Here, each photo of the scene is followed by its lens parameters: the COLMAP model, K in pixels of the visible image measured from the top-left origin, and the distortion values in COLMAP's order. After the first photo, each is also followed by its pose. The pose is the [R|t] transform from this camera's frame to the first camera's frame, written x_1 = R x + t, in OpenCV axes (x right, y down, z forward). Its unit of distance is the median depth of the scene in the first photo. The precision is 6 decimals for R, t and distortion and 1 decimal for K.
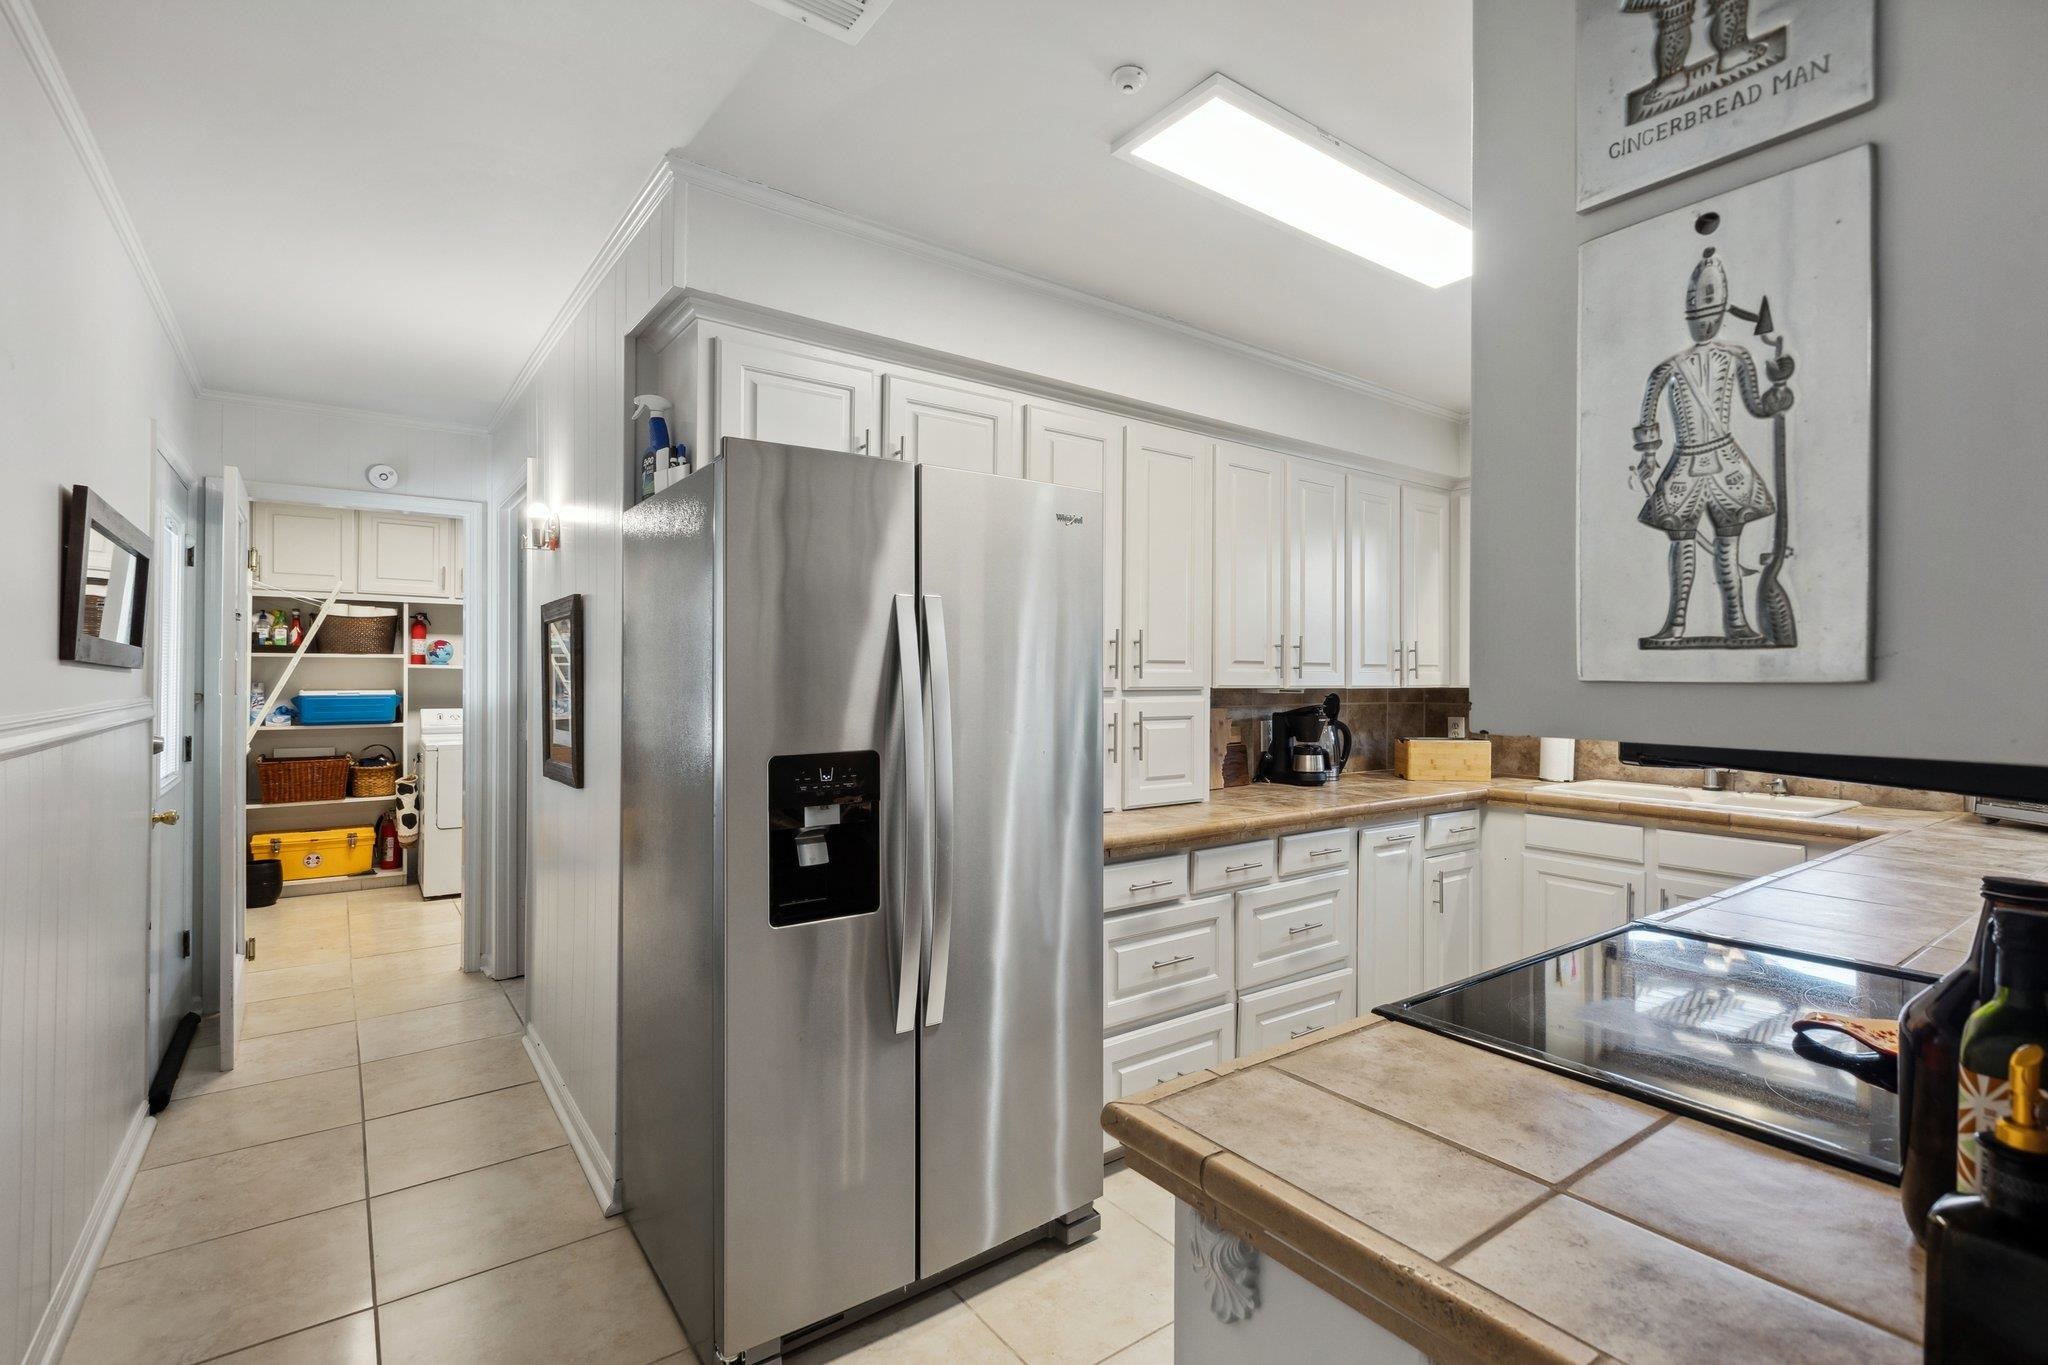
lens RADIAL K [[933.7, 0, 1019.7], [0, 933.7, 680.9], [0, 0, 1]] dist [0.004714, -0.001748]
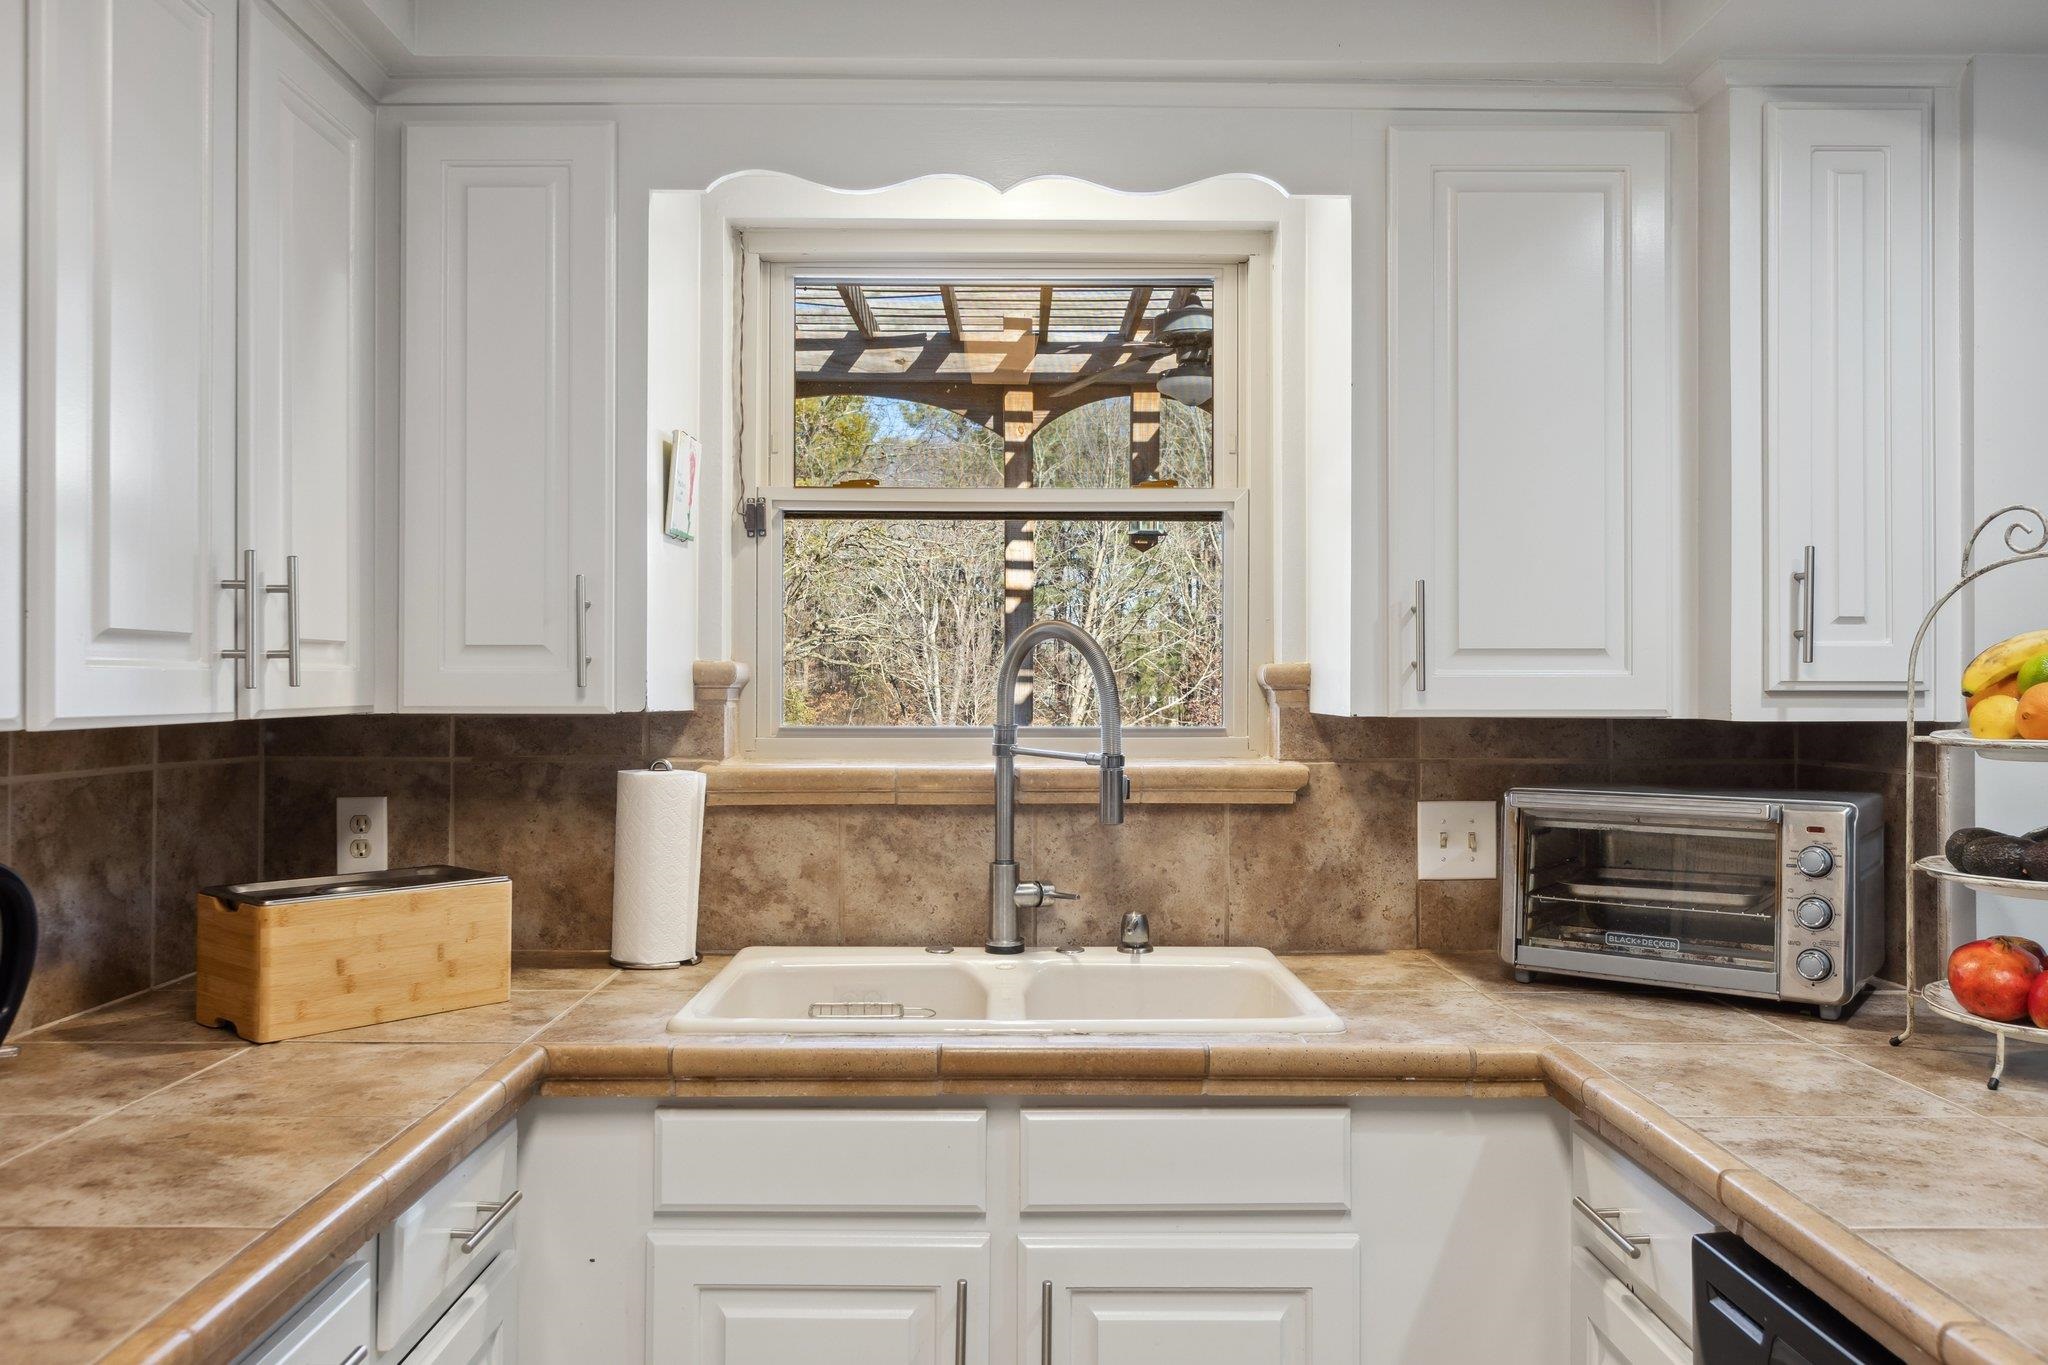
lens RADIAL K [[1519.5, 0, 1023.4], [0, 1519.5, 680.1], [0, 0, 1]] dist [0.000861, -0.003377]
pose [[0.577166, -0.000547, 0.816627, 0.426344], [0.003720, 0.999991, -0.001959, -0.006621], [-0.816618, 0.004169, 0.577163, 1.342709]]
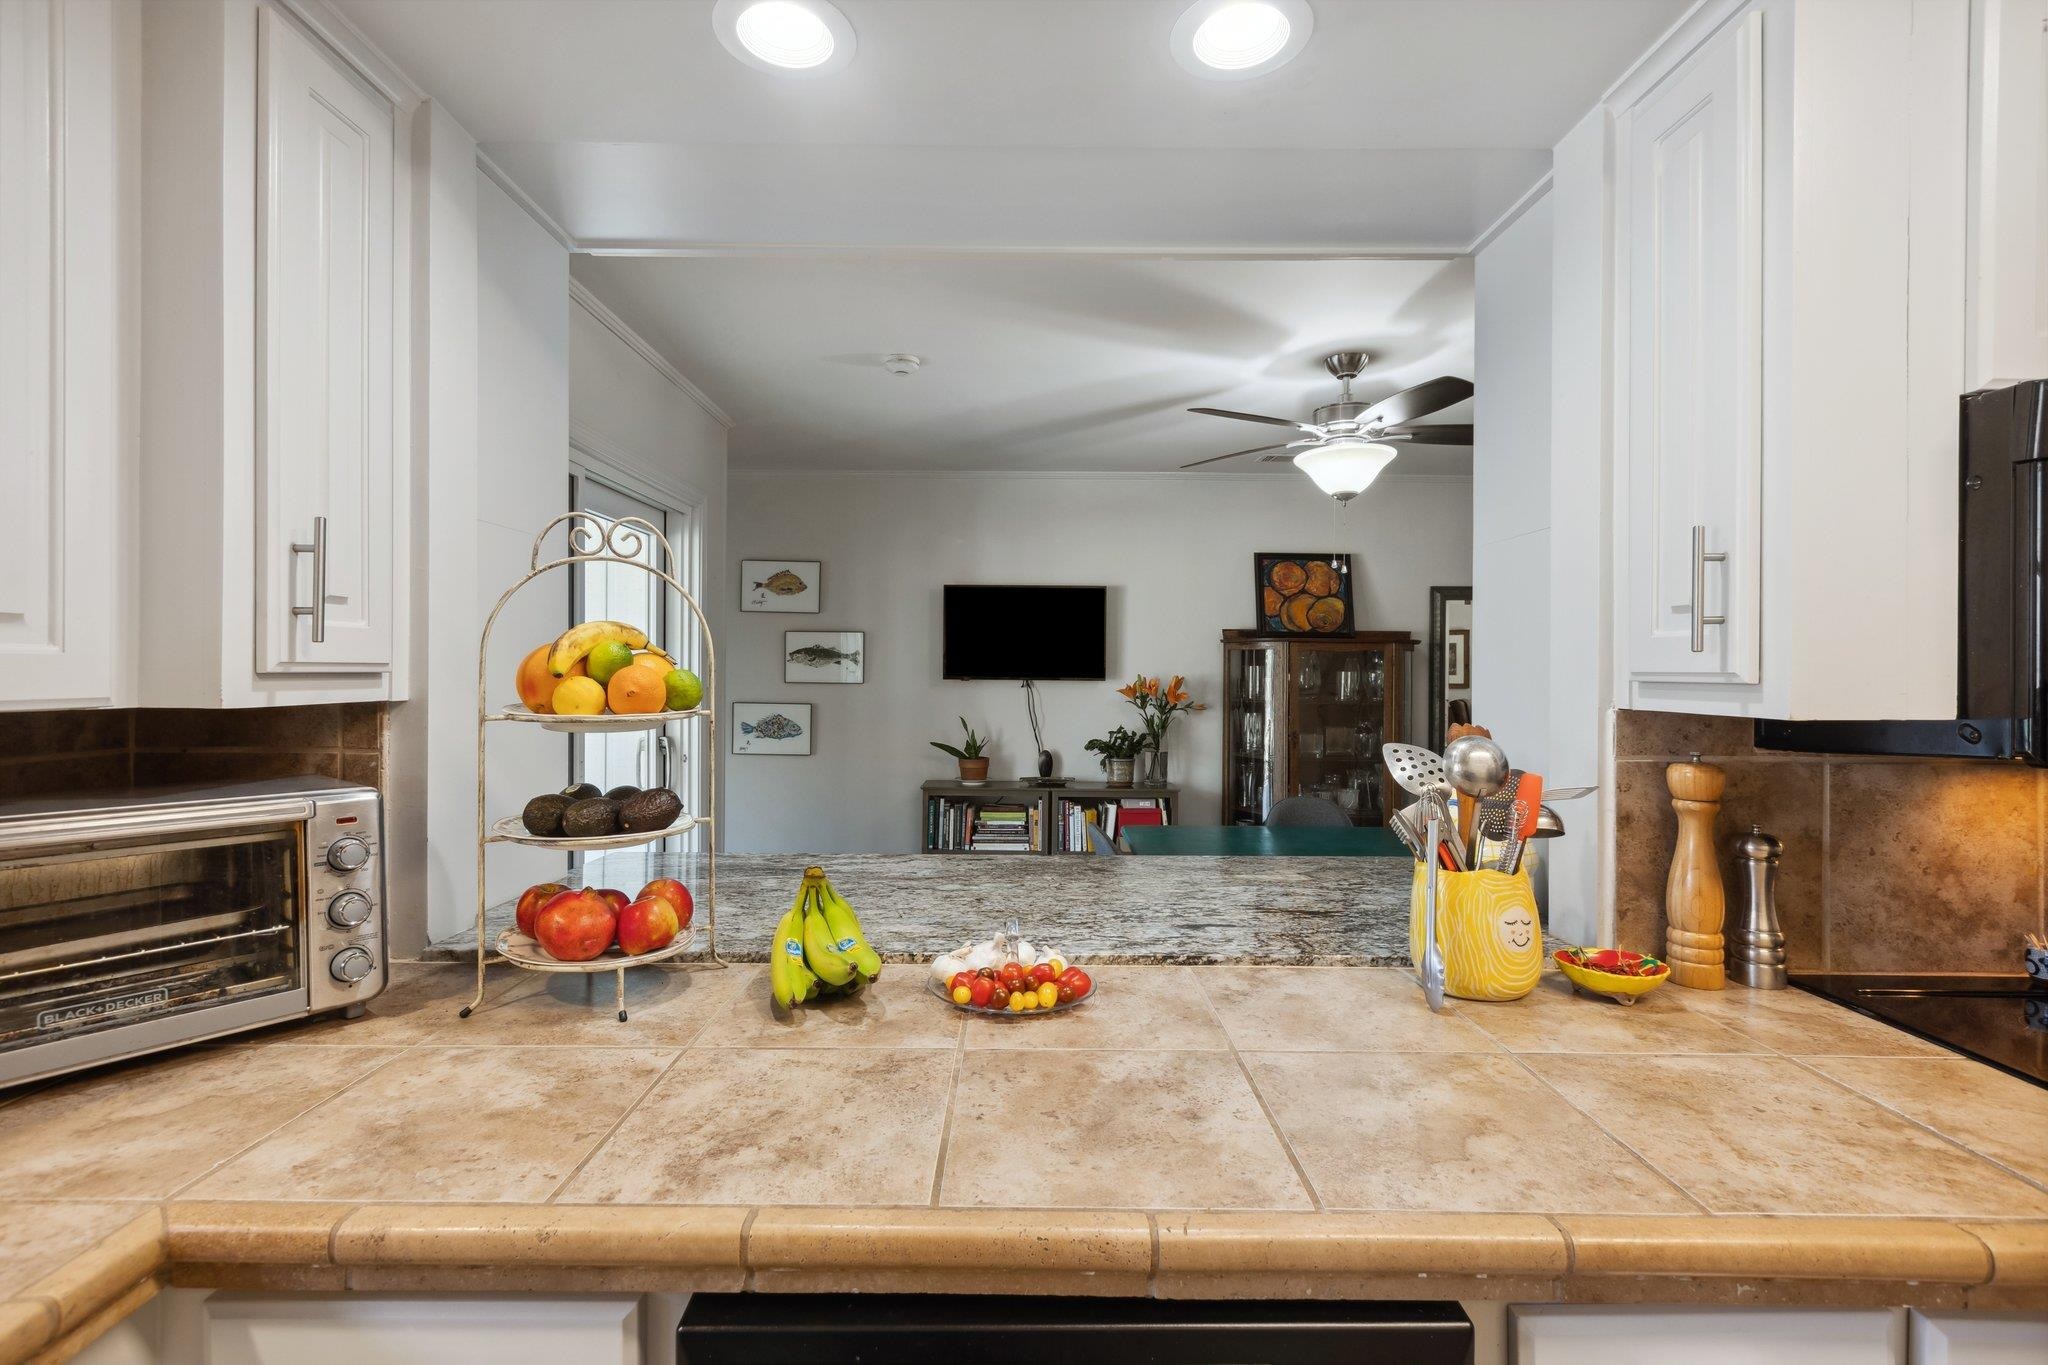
lens RADIAL K [[933.7, 0, 1018.6], [0, 933.7, 667.9], [0, 0, 1]] dist [0.004714, -0.001748]
pose [[-0.805554, -0.006874, 0.592482, 0.975195], [-0.005220, 0.999976, 0.004505, -0.007488], [-0.592499, 0.000536, -0.805571, 1.805482]]
